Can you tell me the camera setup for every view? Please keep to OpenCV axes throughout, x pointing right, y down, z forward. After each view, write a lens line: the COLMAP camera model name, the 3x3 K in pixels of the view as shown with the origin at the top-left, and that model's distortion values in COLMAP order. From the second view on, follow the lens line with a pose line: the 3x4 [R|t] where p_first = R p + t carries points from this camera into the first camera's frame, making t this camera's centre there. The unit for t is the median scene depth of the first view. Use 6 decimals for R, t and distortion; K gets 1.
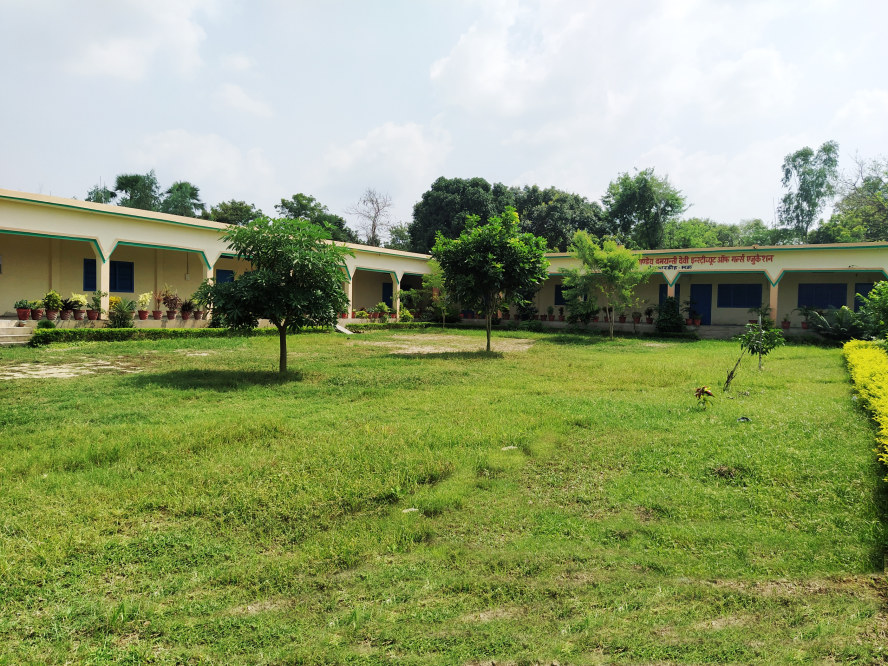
lens RADIAL K [[660.7, 0, 444.8], [0, 660.7, 327.8], [0, 0, 1]] dist [0.082312, -0.098921]
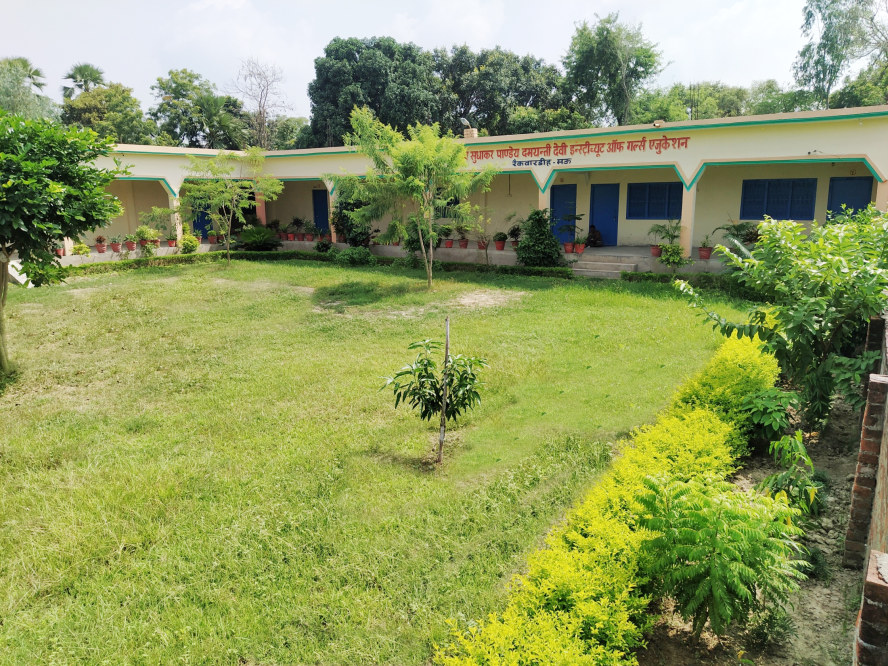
lens RADIAL K [[660.7, 0, 447.5], [0, 660.7, 333.6], [0, 0, 1]] dist [0.082312, -0.098921]
pose [[0.998602, -0.026565, -0.045700, 0.267412], [0.034286, 0.983528, 0.177477, -0.044055], [0.040233, -0.178796, 0.983063, 0.331879]]
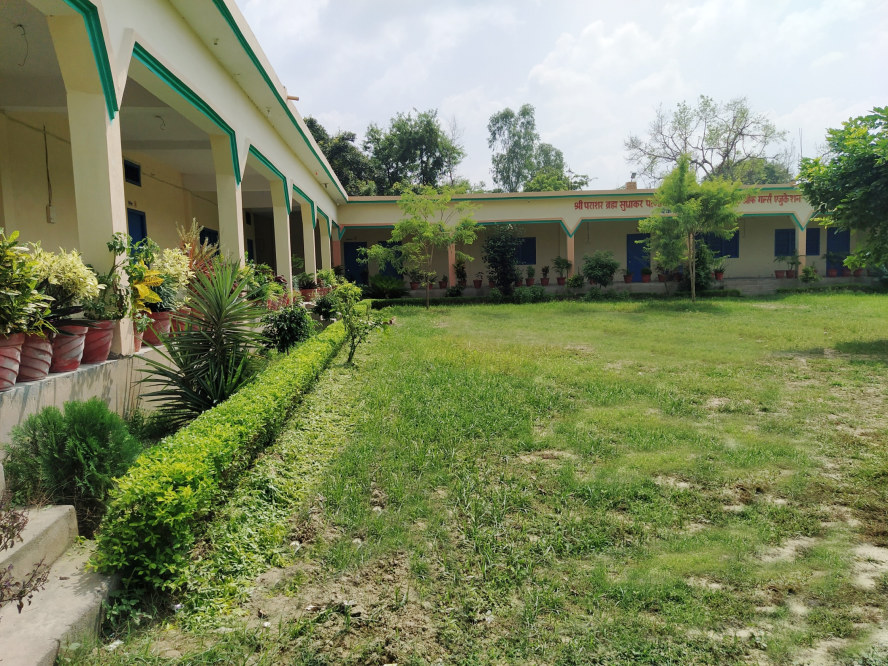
lens RADIAL K [[660.7, 0, 443.8], [0, 660.7, 333.4], [0, 0, 1]] dist [0.082312, -0.098921]
pose [[0.825251, -0.092989, 0.557059, -0.363197], [0.061419, 0.995279, 0.075152, -0.020546], [-0.561417, -0.027805, 0.827066, 0.481847]]
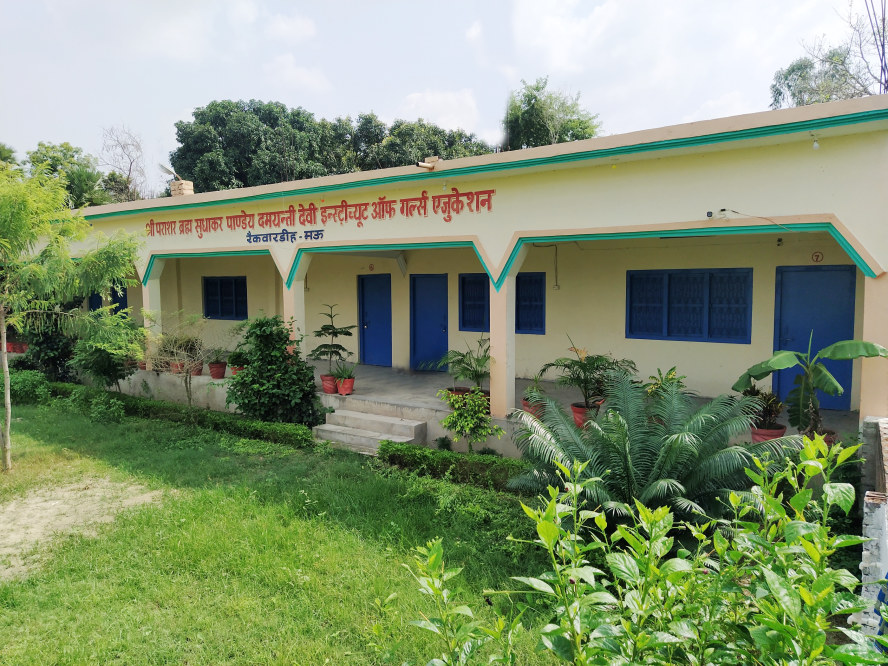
lens RADIAL K [[660.7, 0, 445.2], [0, 660.7, 329.1], [0, 0, 1]] dist [0.082312, -0.098921]
pose [[0.998800, -0.026134, -0.041419, 0.432878], [0.027984, 0.998607, 0.044735, -0.051939], [0.040192, -0.045840, 0.998140, 0.620245]]
